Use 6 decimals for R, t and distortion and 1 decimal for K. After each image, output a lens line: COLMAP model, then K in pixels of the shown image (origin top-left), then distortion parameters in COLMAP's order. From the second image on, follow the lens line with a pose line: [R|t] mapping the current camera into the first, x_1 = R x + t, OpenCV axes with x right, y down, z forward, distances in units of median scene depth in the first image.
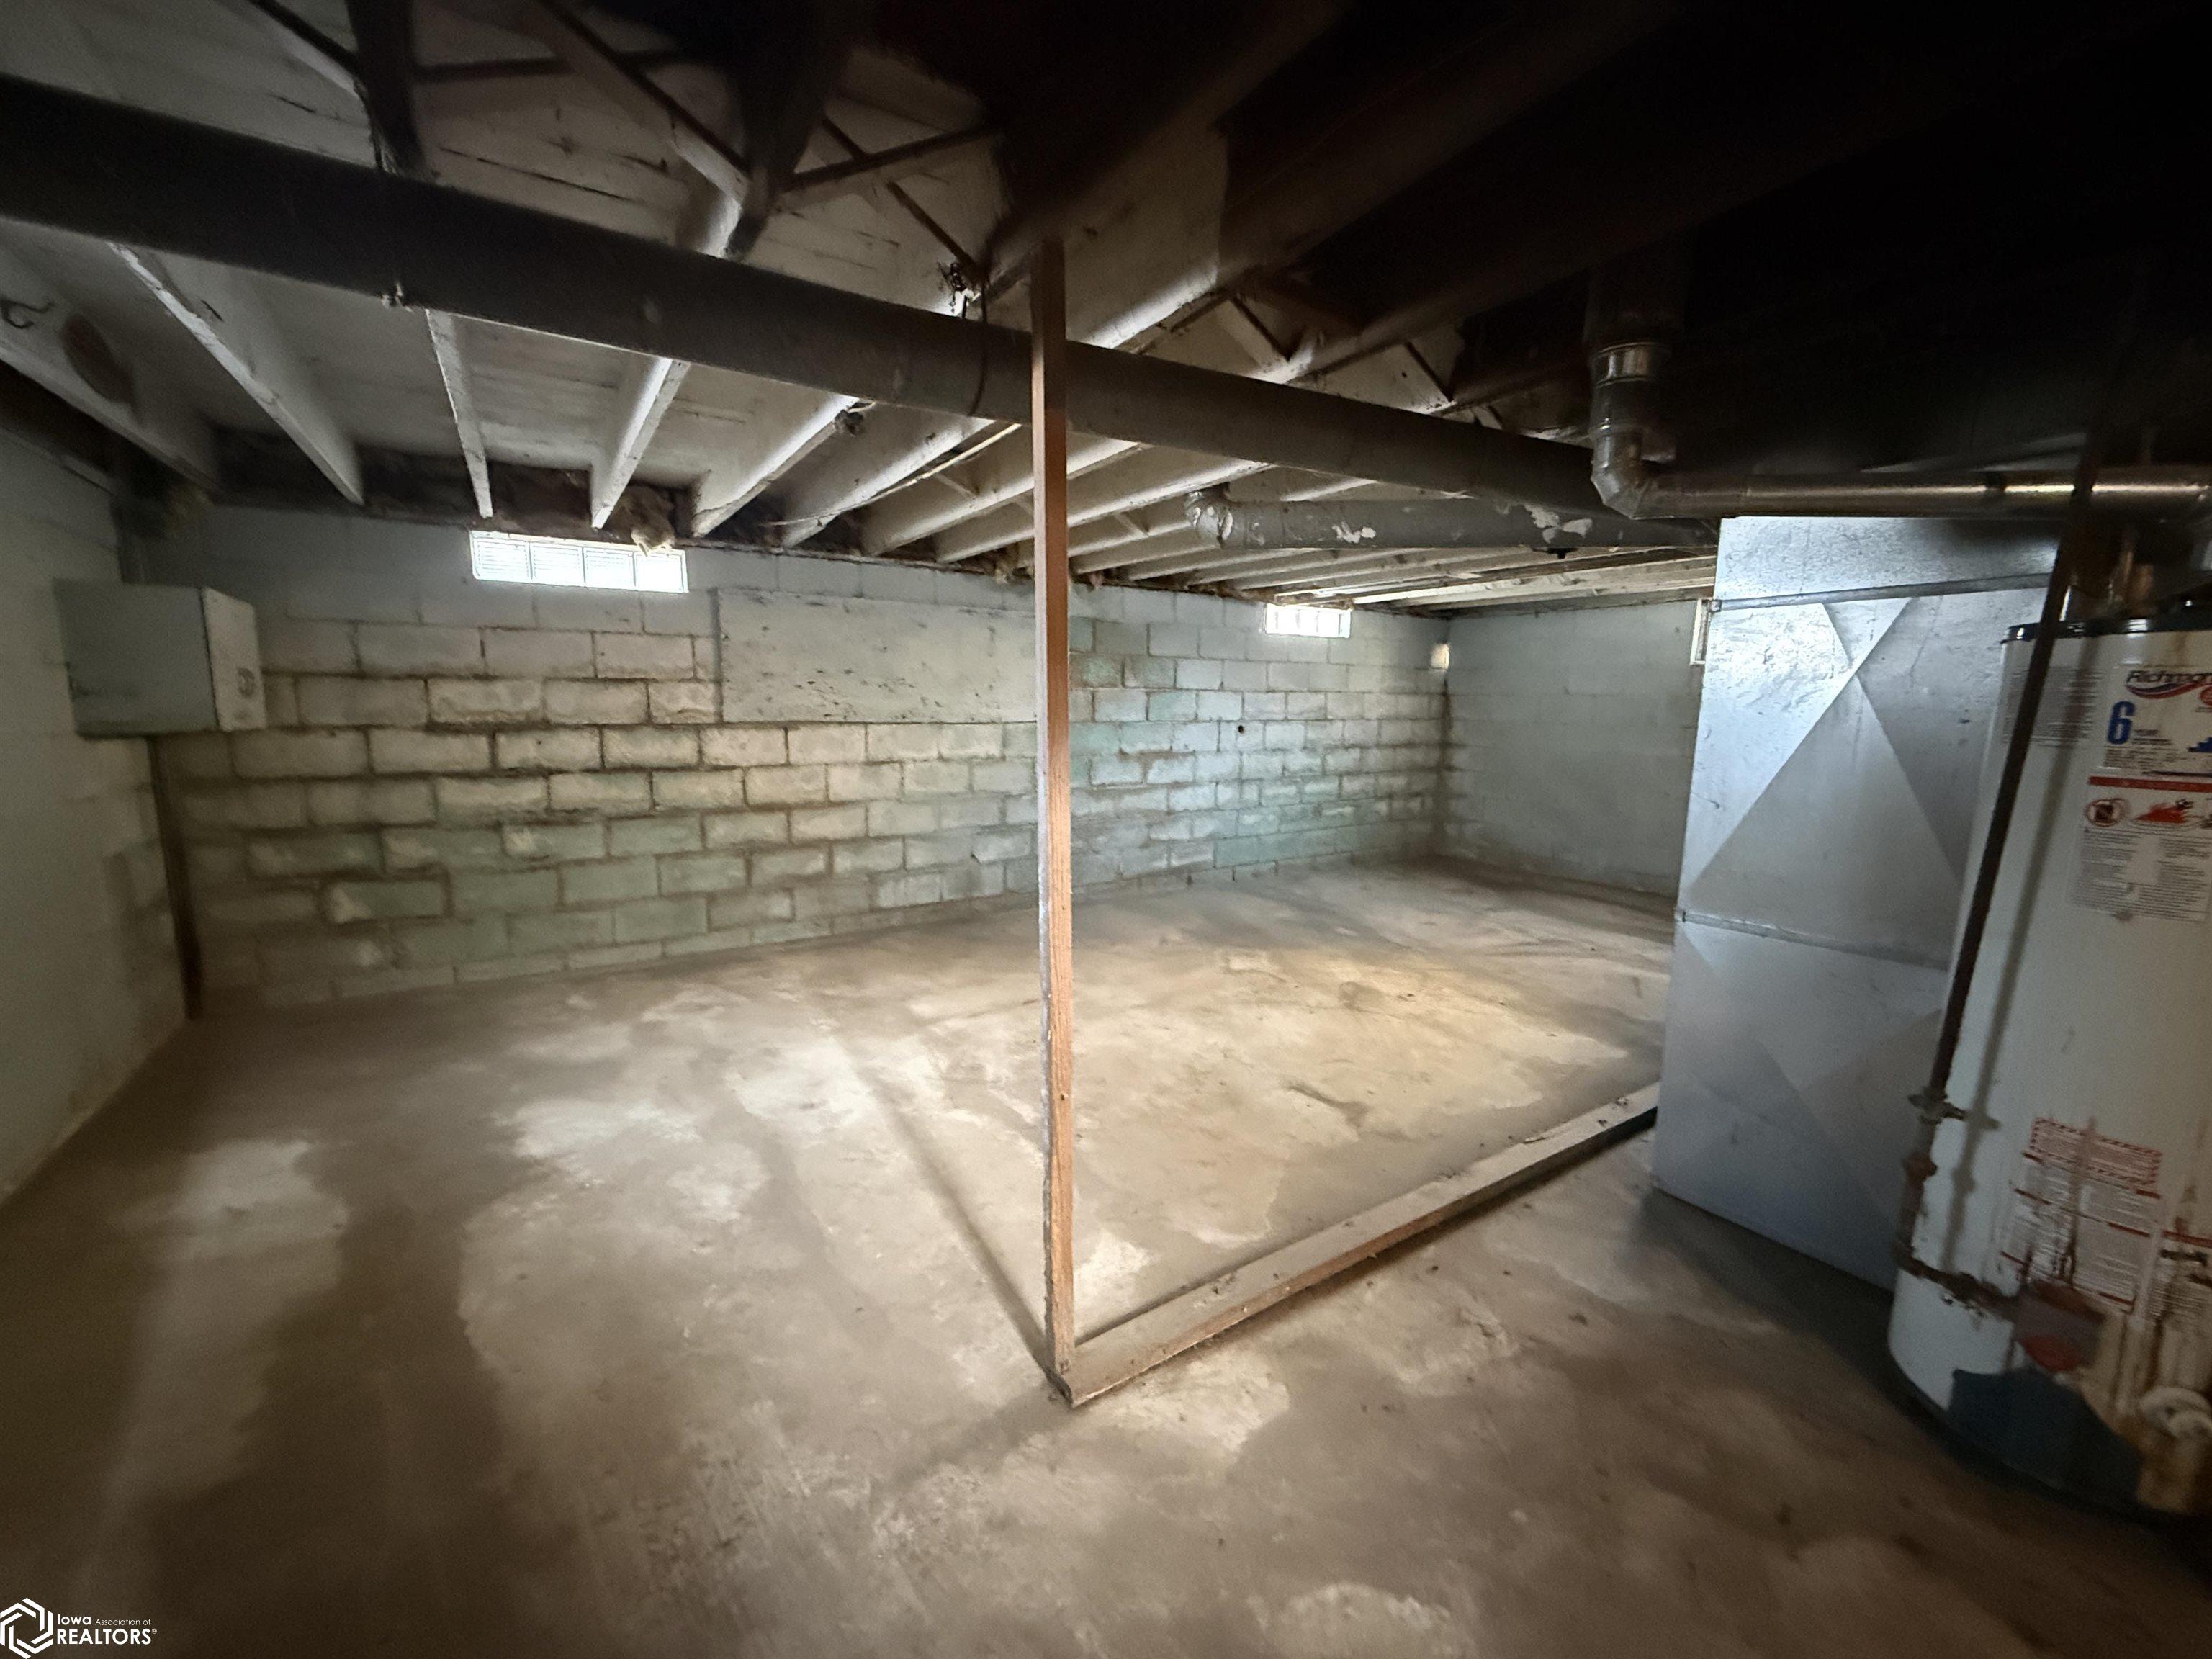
lens RADIAL K [[880.3, 0, 1102.4], [0, 880.3, 830.1], [0, 0, 1]] dist [-0.000914, 0.000043]
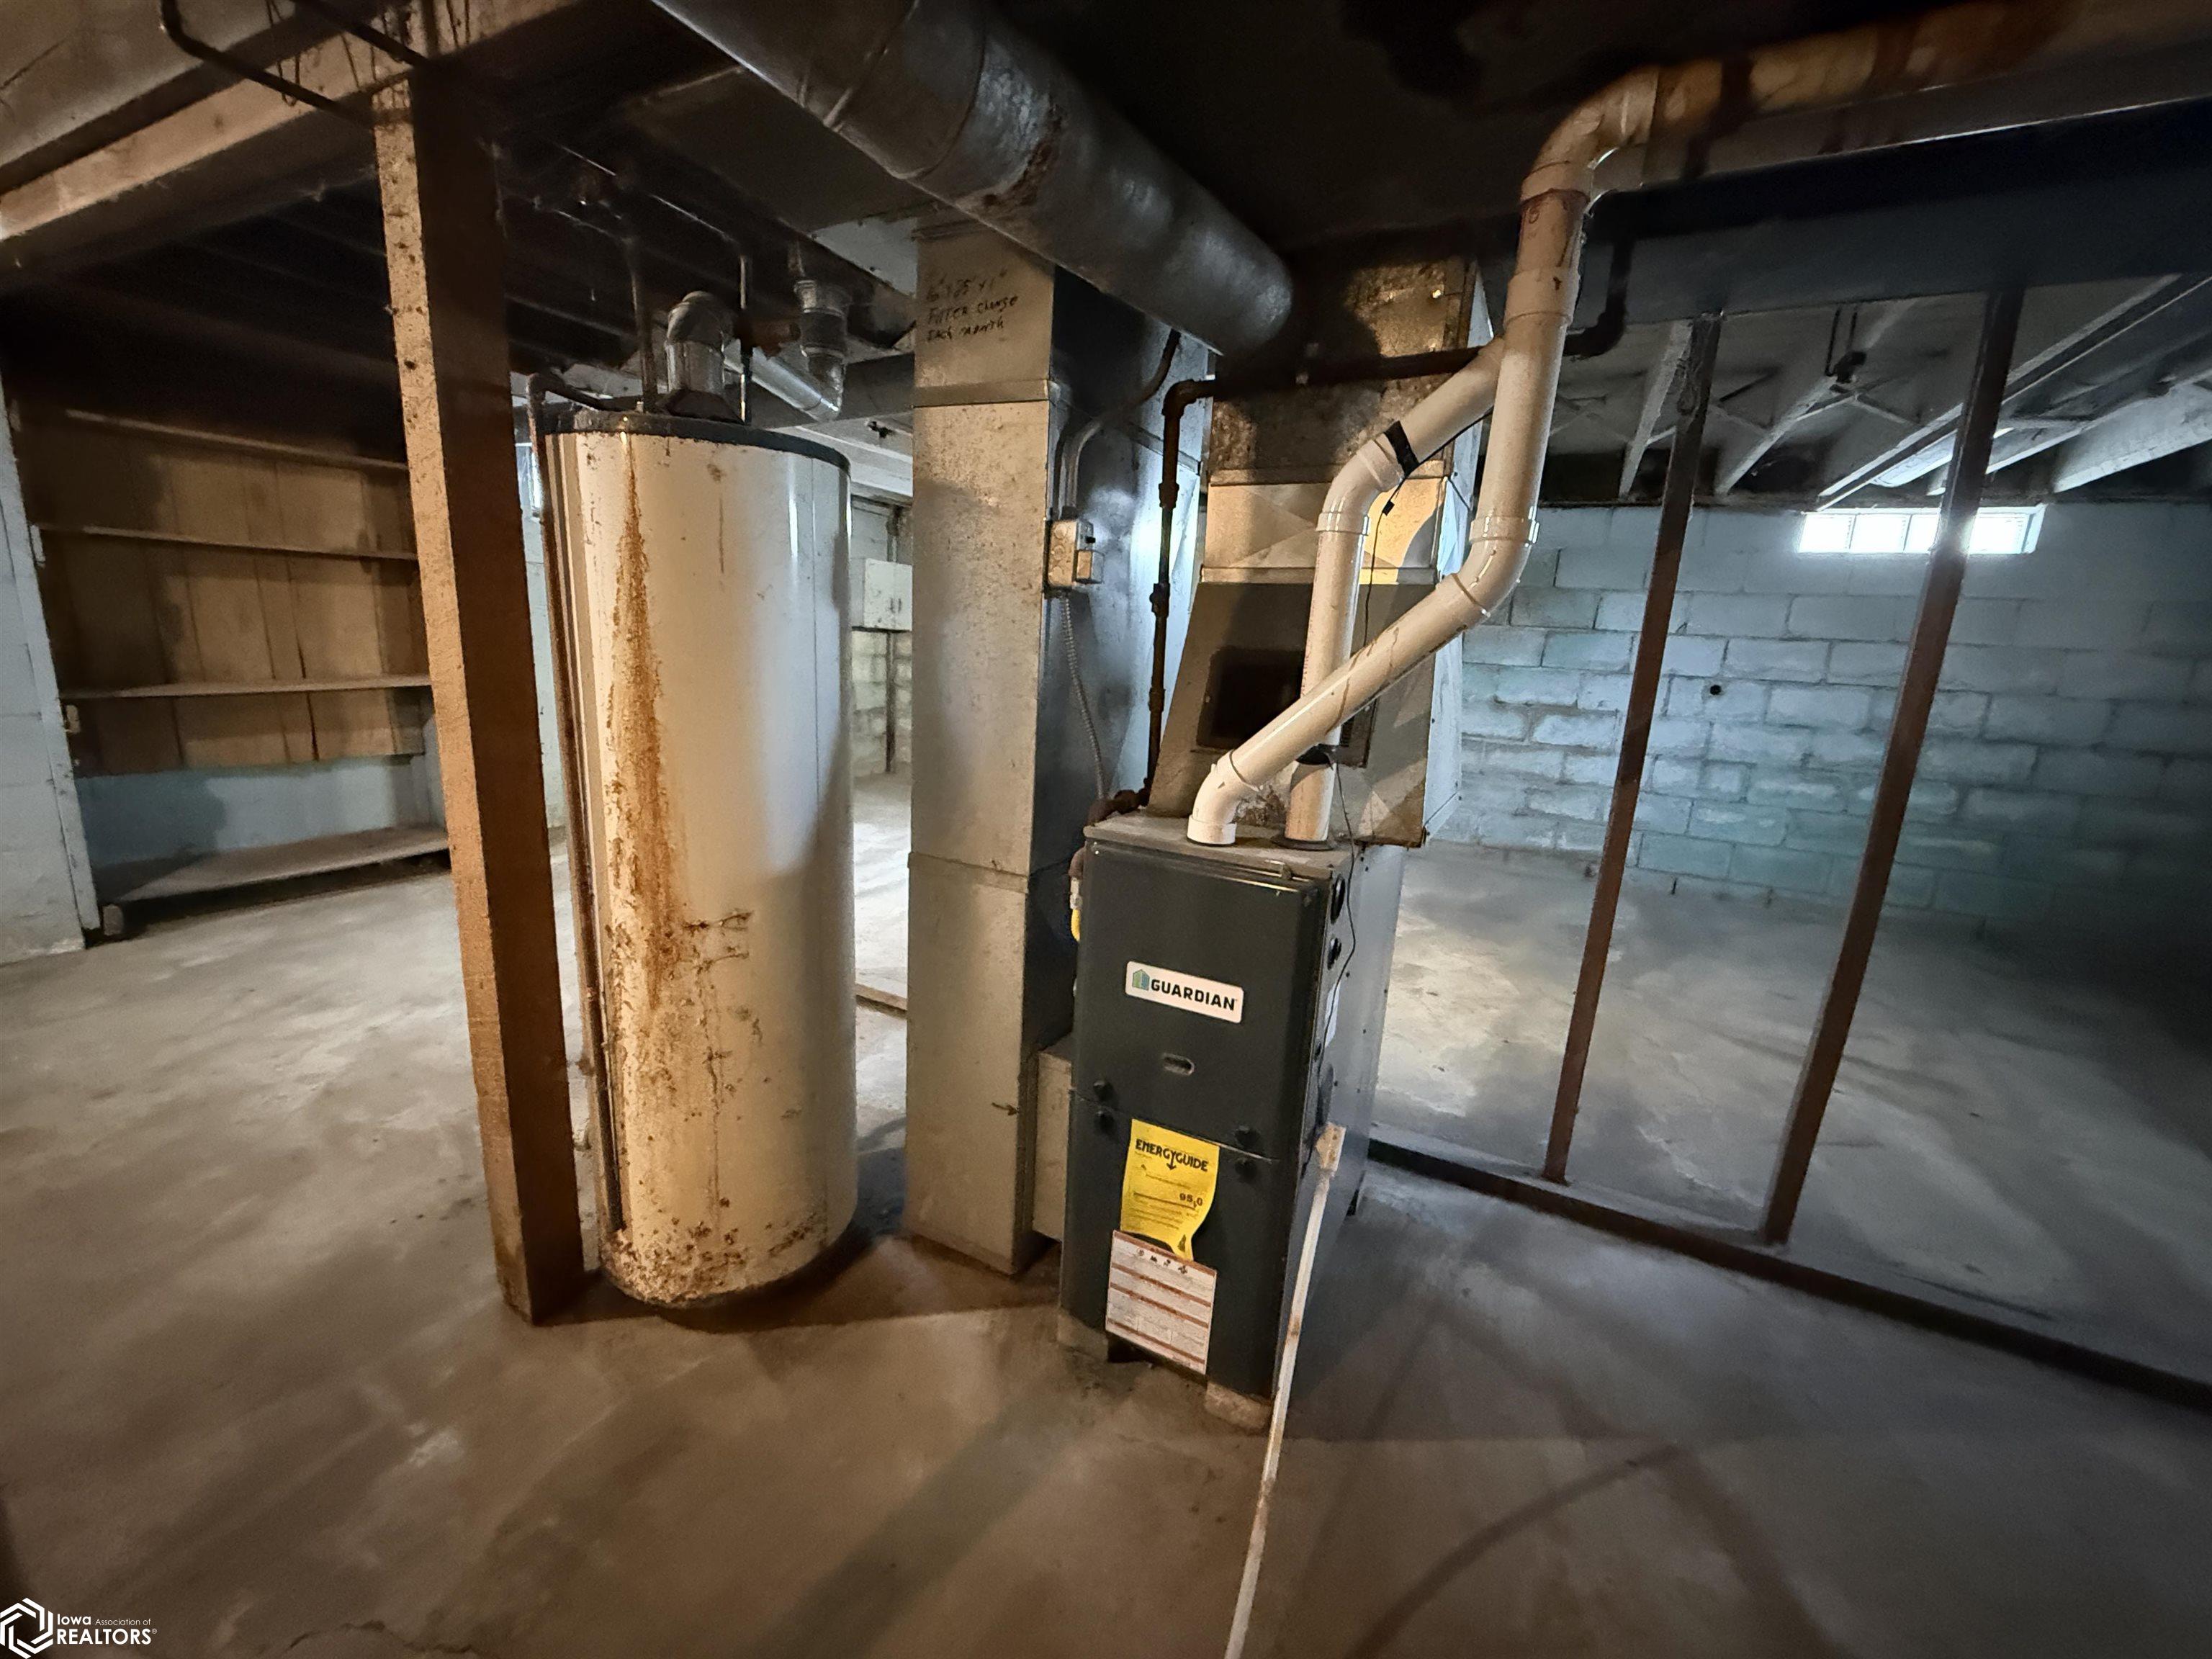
lens RADIAL K [[880.3, 0, 1100.2], [0, 880.3, 829.0], [0, 0, 1]] dist [-0.000914, 0.000043]
pose [[0.497985, 0.201297, -0.843499, 0.565083], [-0.178826, 0.975617, 0.127251, -0.004347], [0.848547, 0.087471, 0.521840, 0.207516]]
